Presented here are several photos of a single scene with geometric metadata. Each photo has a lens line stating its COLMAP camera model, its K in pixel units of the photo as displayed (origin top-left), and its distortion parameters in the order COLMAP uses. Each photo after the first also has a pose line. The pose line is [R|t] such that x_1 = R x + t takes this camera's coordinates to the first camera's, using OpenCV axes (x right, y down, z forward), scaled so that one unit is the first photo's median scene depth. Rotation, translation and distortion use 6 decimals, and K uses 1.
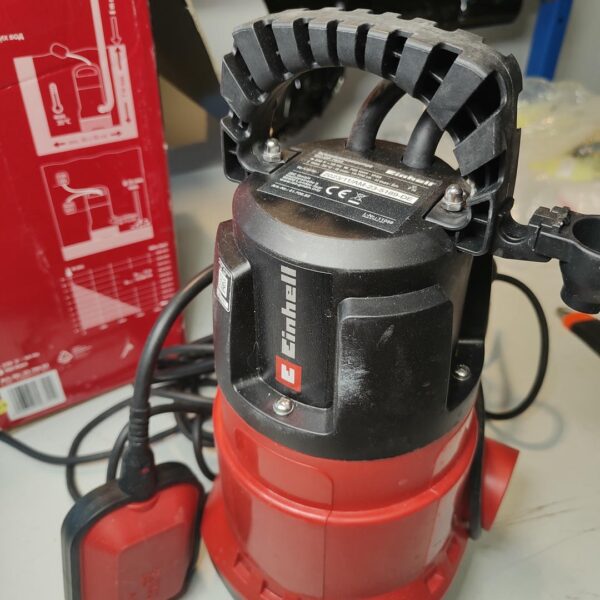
lens RADIAL K [[563.6, 0, 299.0], [0, 563.6, 300.6], [0, 0, 1]] dist [-0.003017, 0.000000]
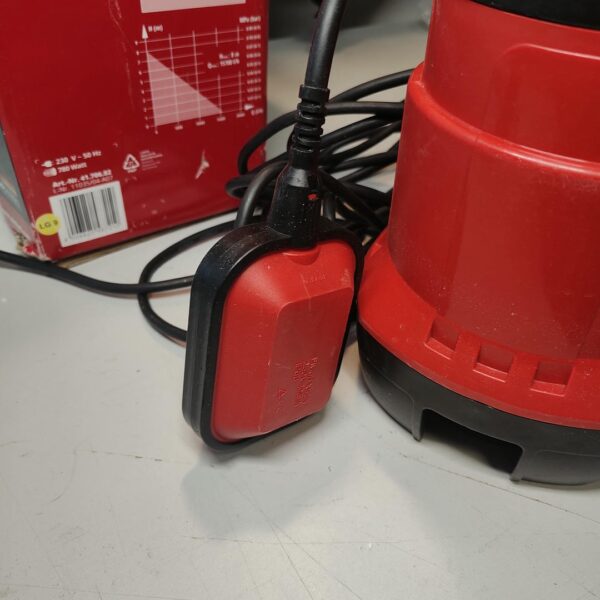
lens RADIAL K [[563.6, 0, 300.5], [0, 563.6, 299.1], [0, 0, 1]] dist [-0.003017, 0.000000]
pose [[0.998800, -0.014661, 0.046722, -0.220543], [0.014048, 0.999811, 0.013414, 0.287210], [-0.046910, -0.012741, 0.998818, 0.198714]]
